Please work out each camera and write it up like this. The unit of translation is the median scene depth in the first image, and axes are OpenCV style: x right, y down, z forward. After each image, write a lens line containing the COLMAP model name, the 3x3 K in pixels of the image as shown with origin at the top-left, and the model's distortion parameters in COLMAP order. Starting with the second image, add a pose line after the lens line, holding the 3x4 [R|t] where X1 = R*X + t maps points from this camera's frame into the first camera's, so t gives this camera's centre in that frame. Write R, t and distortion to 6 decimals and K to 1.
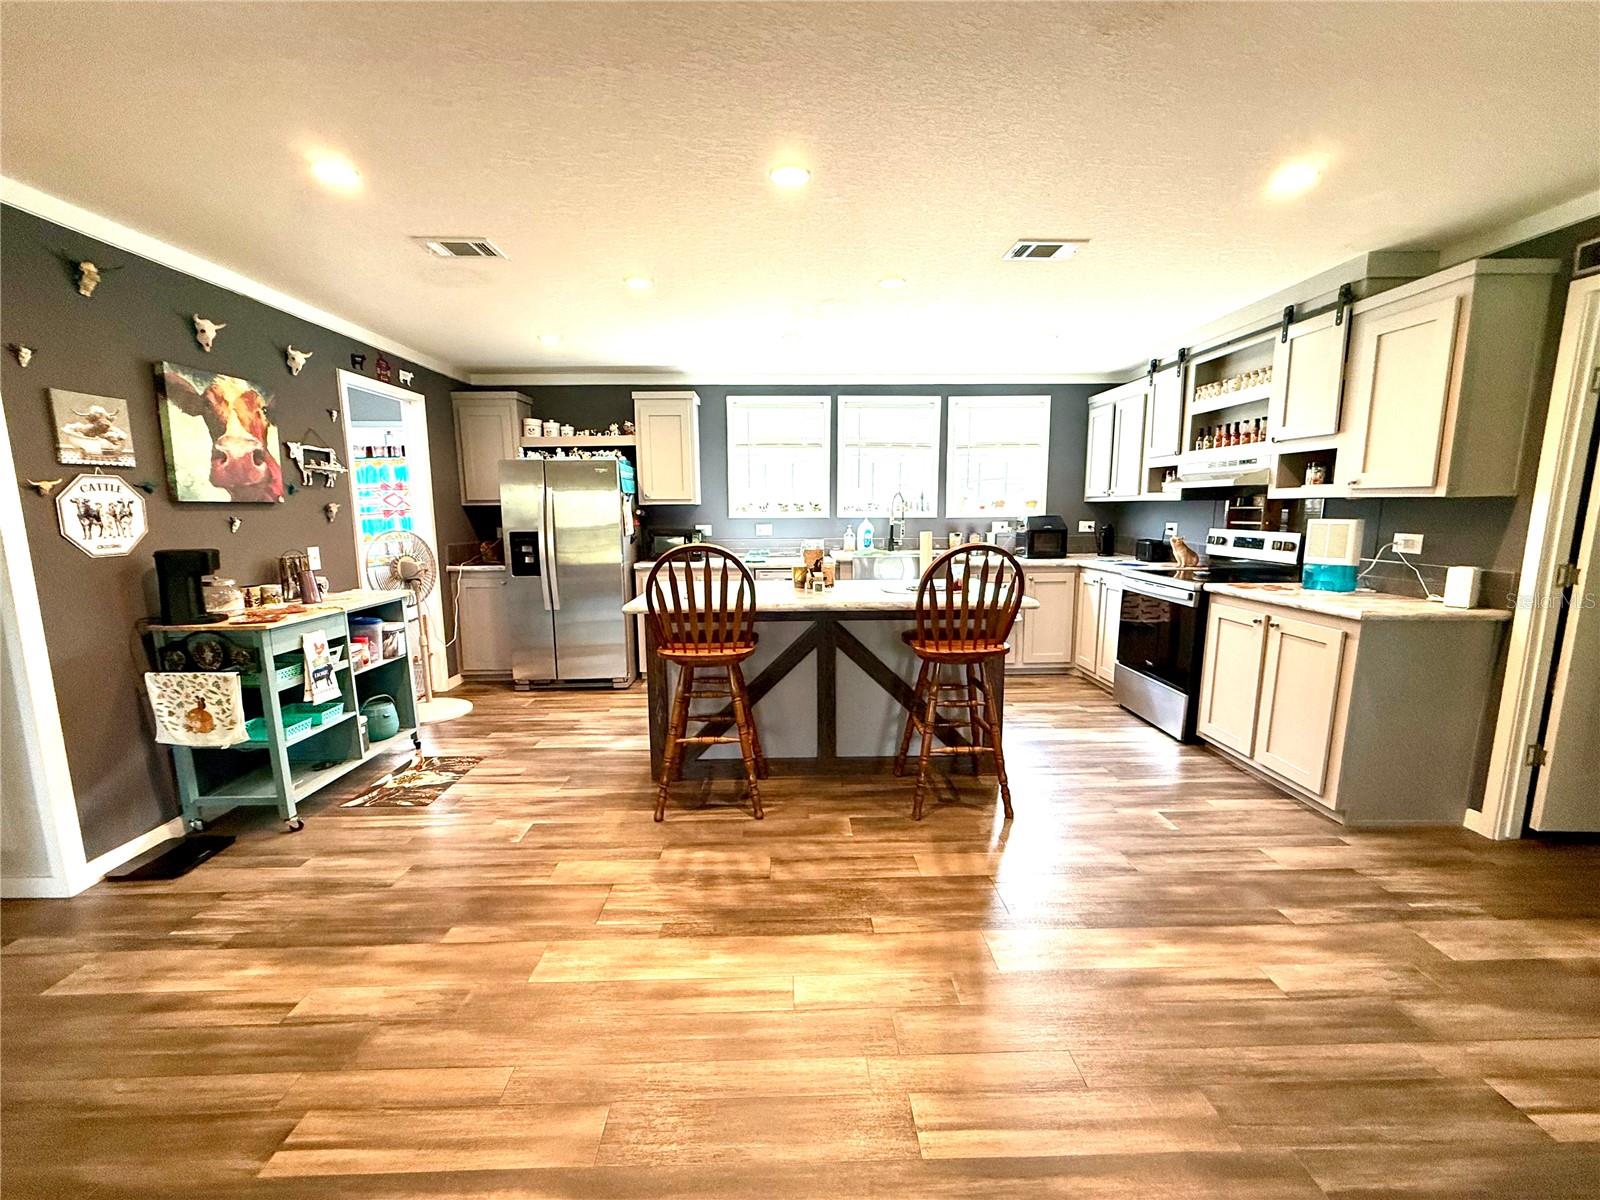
lens RADIAL K [[640.2, 0, 797.5], [0, 640.2, 599.2], [0, 0, 1]] dist [-0.000428, 0.000058]
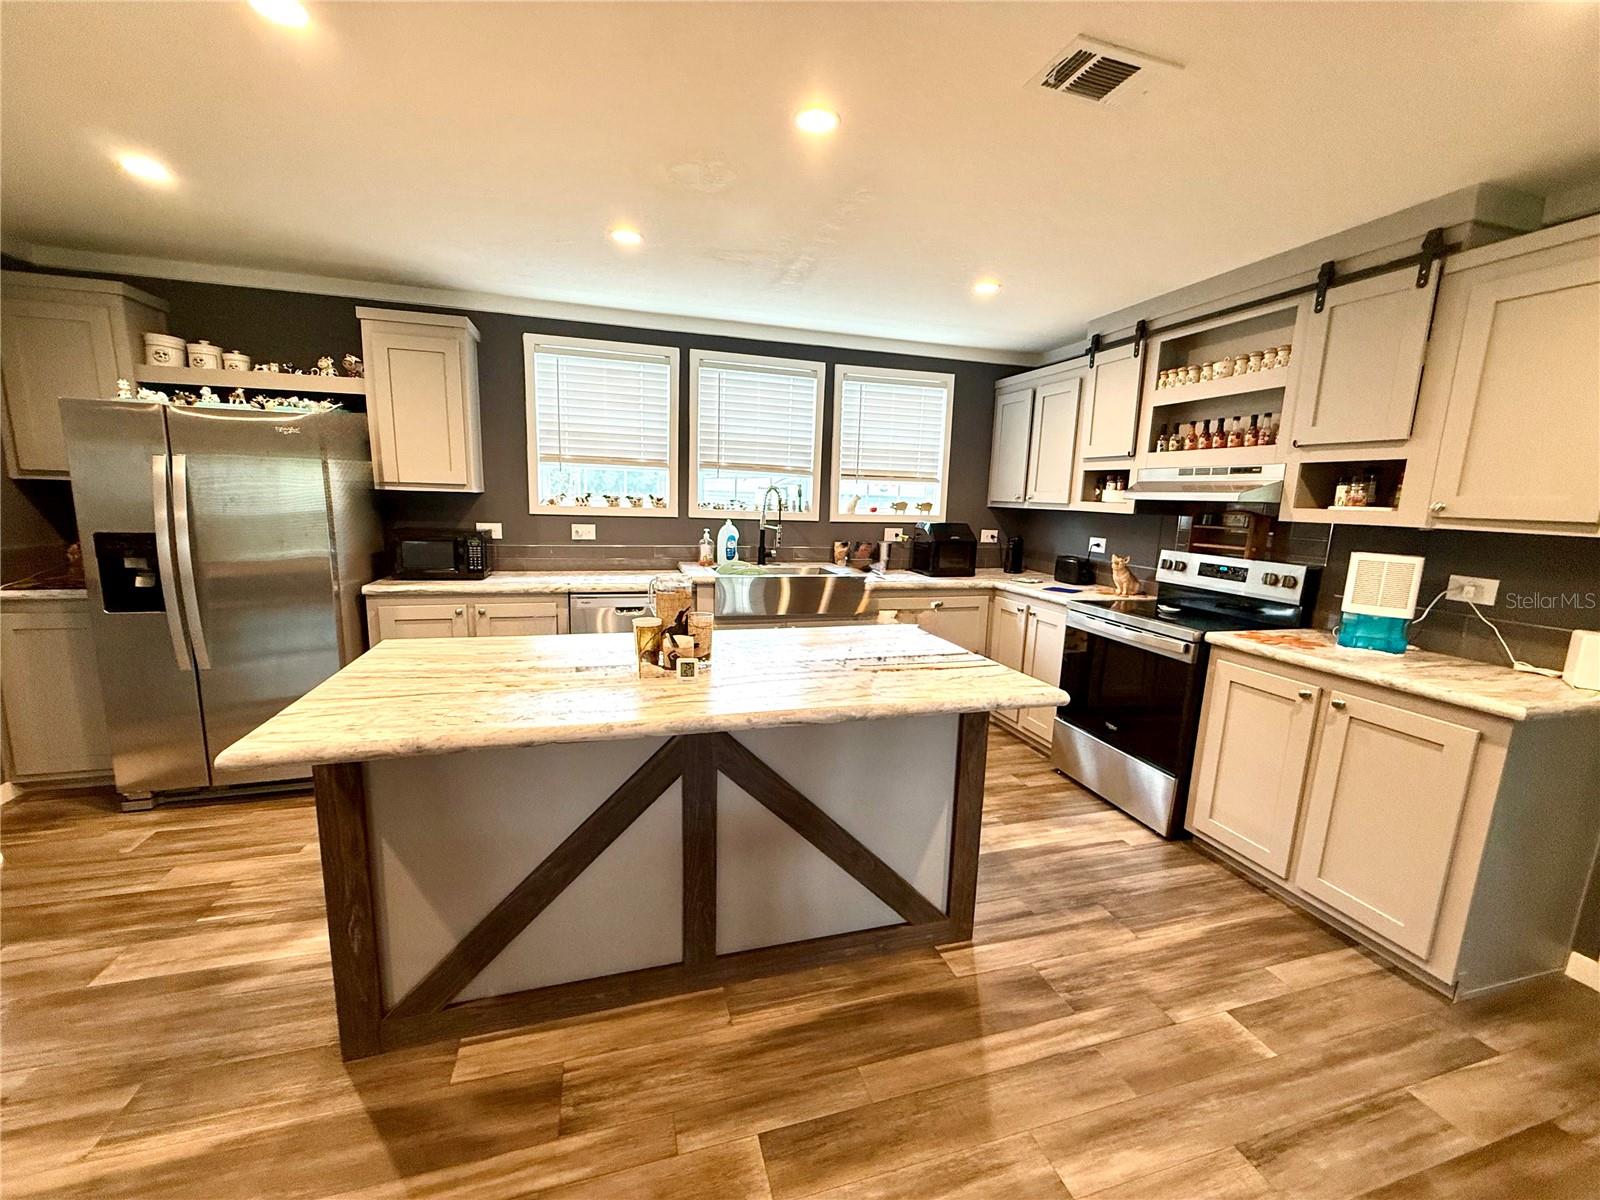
lens RADIAL K [[640.2, 0, 799.2], [0, 640.2, 599.6], [0, 0, 1]] dist [-0.000428, 0.000058]
pose [[0.964200, -0.005913, 0.265112, -0.017587], [-0.000189, 0.999736, 0.022983, -0.084657], [-0.265177, -0.022210, 0.963944, 0.435296]]
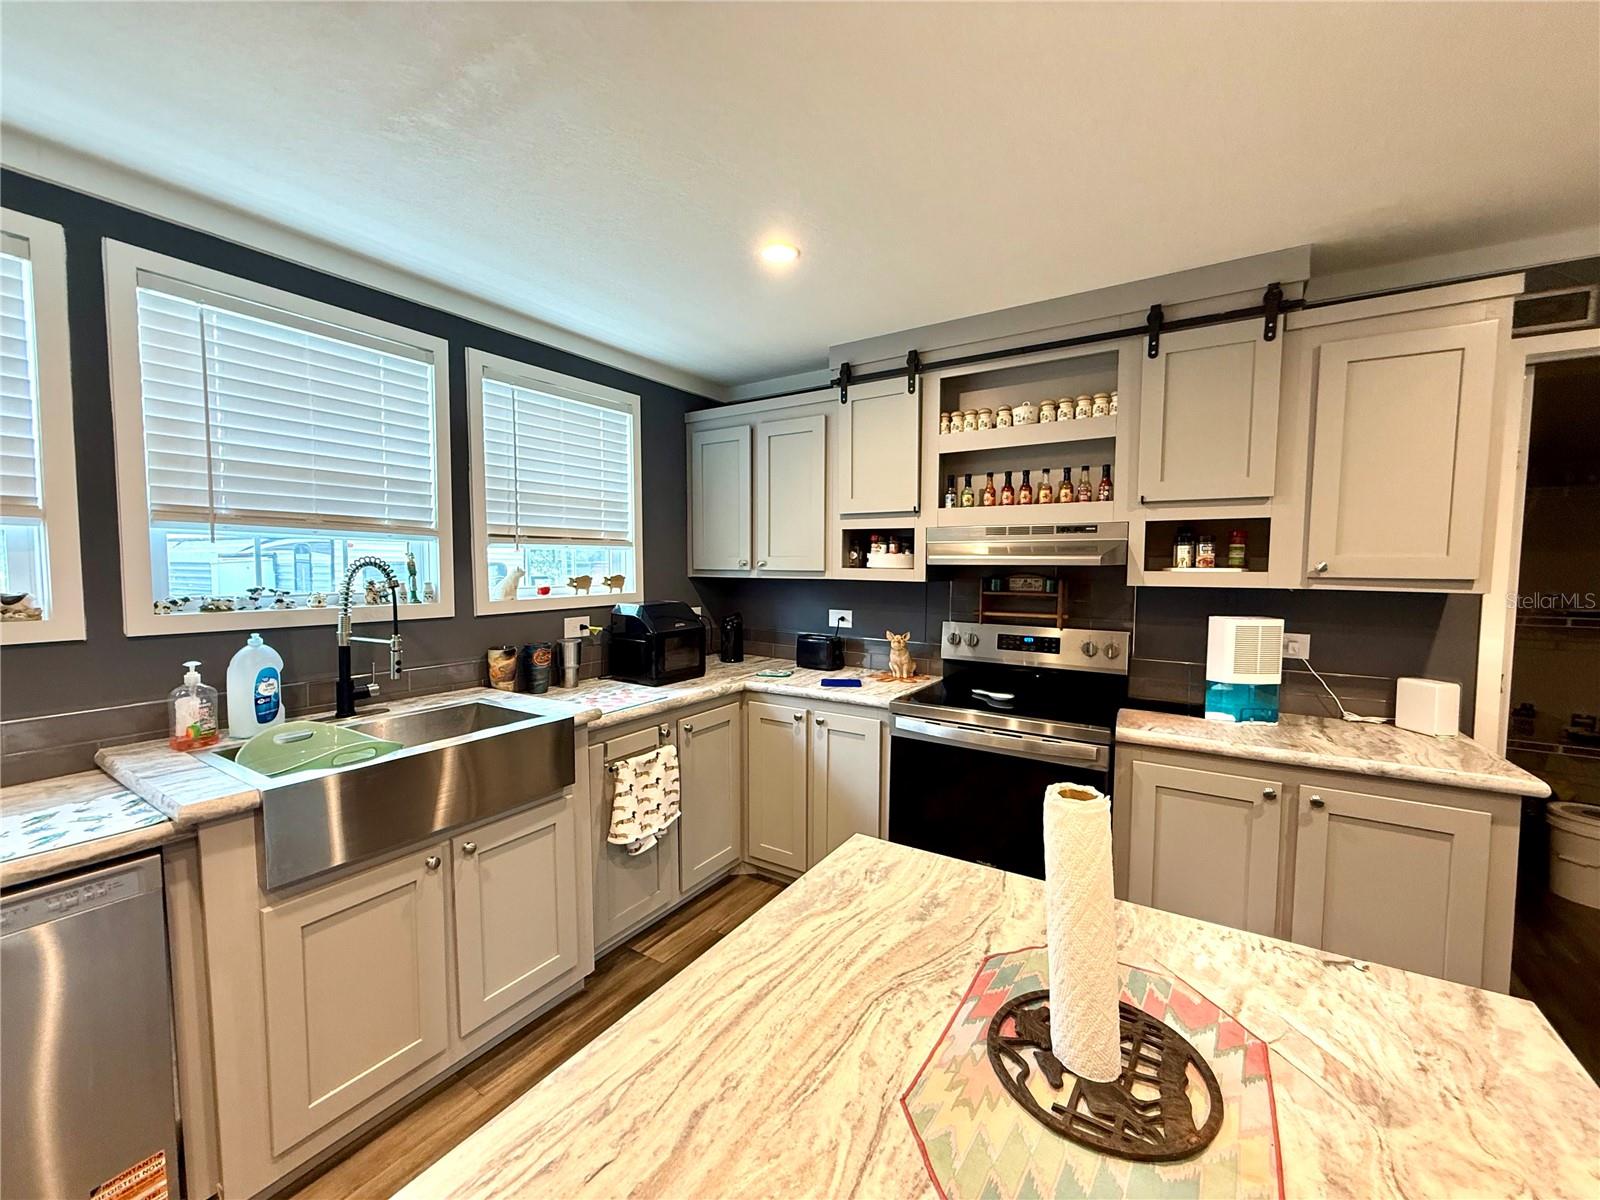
lens RADIAL K [[640.2, 0, 799.6], [0, 640.2, 601.9], [0, 0, 1]] dist [-0.000428, 0.000058]
pose [[0.560557, -0.041723, 0.827064, -0.014465], [0.111529, 0.993435, -0.025475, -0.168815], [-0.820571, 0.106521, 0.561530, 0.948527]]
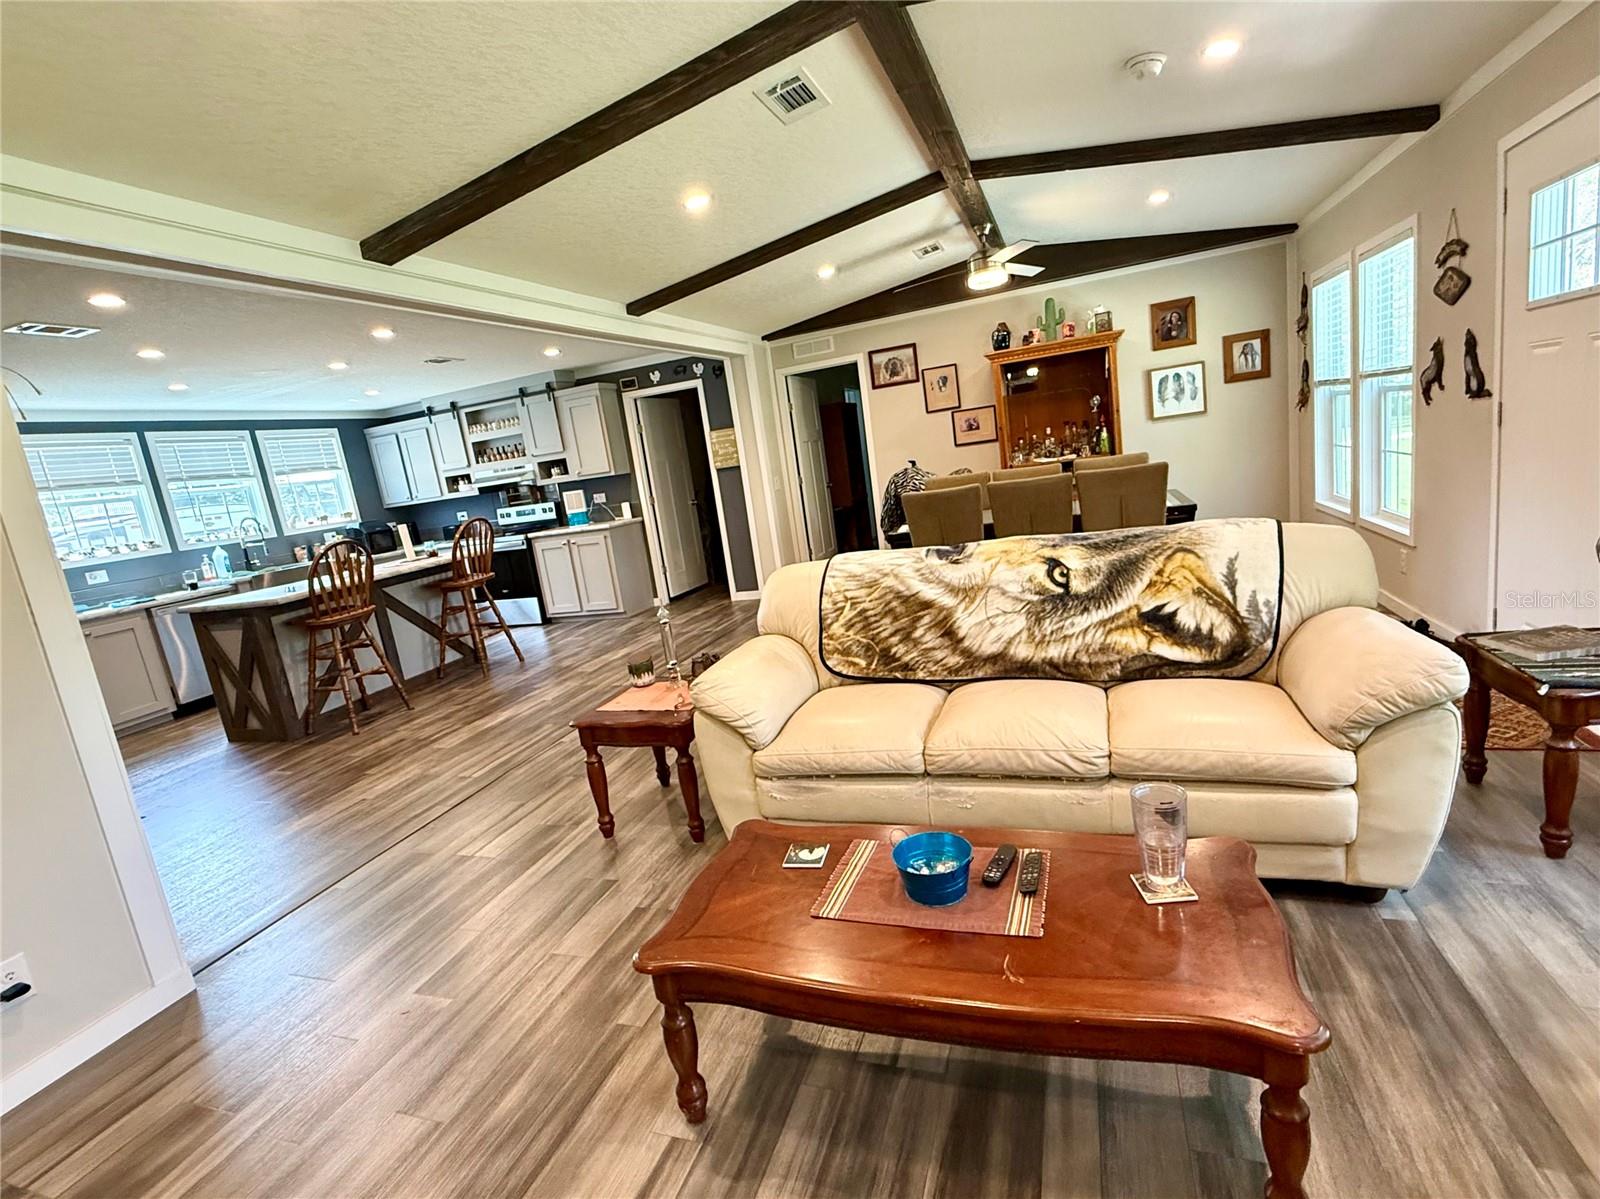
lens RADIAL K [[752.1, 0, 807.6], [0, 752.1, 602.5], [0, 0, 1]] dist [-0.008814, 0.001309]
pose [[0.345123, -0.225542, 0.911055, -1.144791], [0.268344, 0.953888, 0.134493, 0.092194], [-0.899378, 0.198060, 0.389732, -0.541672]]
